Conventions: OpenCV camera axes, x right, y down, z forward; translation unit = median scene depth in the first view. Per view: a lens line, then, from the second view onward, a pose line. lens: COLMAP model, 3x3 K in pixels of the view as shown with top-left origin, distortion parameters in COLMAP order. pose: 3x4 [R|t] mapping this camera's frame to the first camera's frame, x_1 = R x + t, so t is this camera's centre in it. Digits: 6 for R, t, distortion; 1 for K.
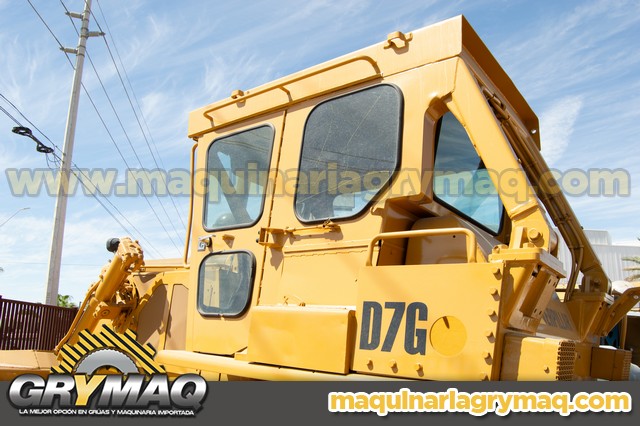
lens RADIAL K [[508.8, 0, 320.0], [0, 508.8, 213.0], [0, 0, 1]] dist [-0.081122, 0.011656]
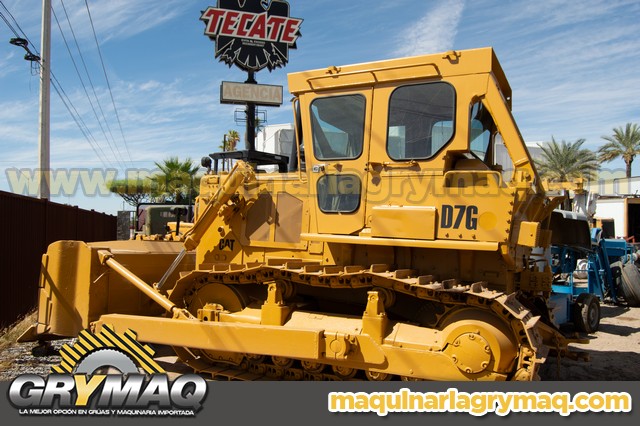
lens RADIAL K [[508.8, 0, 320.0], [0, 508.8, 213.0], [0, 0, 1]] dist [-0.081122, 0.011656]
pose [[0.985185, -0.010350, 0.171181, -0.591703], [-0.025463, 0.978285, 0.205695, -0.157482], [-0.169593, -0.207007, 0.963528, -0.693660]]
